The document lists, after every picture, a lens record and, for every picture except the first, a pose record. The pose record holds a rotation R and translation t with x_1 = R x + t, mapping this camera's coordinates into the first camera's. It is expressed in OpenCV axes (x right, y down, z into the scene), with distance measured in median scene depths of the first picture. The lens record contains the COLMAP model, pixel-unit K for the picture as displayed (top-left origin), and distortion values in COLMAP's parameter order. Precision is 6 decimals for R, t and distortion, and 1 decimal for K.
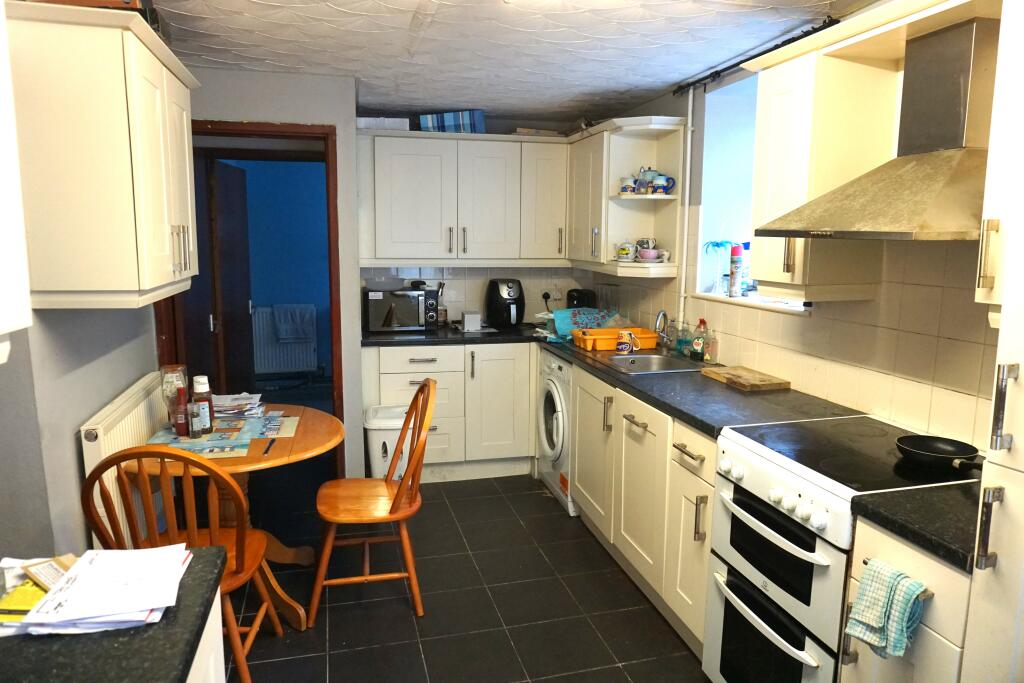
lens RADIAL K [[688.9, 0, 512.7], [0, 688.9, 338.6], [0, 0, 1]] dist [-0.003999, -0.000338]
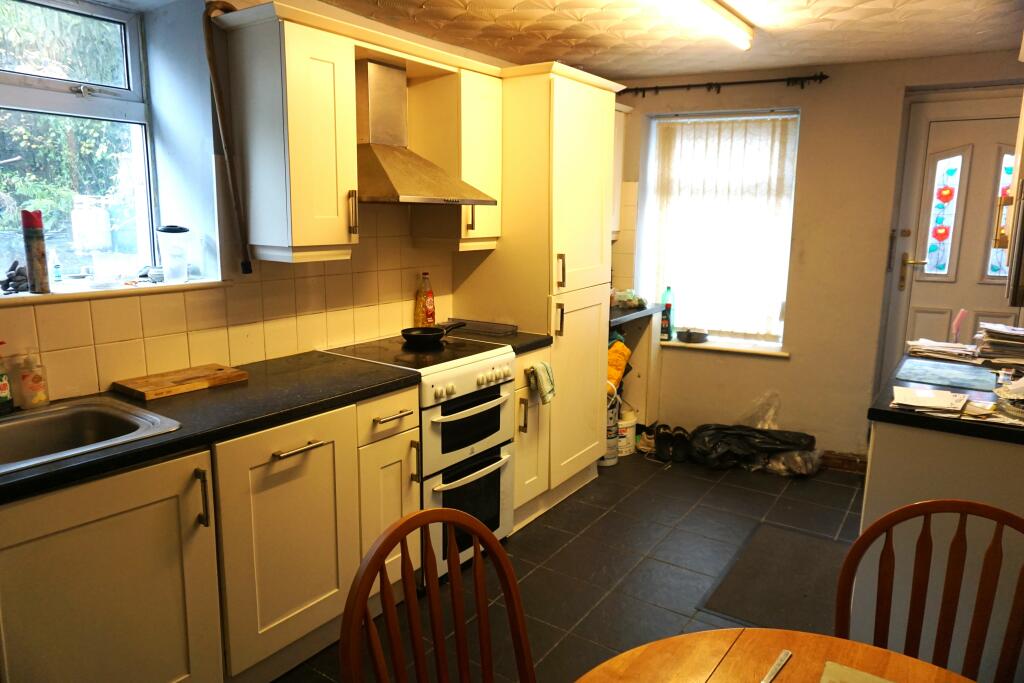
lens RADIAL K [[688.9, 0, 512.2], [0, 688.9, 340.3], [0, 0, 1]] dist [-0.003999, -0.000338]
pose [[-0.651753, -0.154035, 0.742624, -0.637208], [0.097061, 0.954167, 0.283098, -0.227695], [-0.752195, 0.256590, -0.606931, 1.561460]]
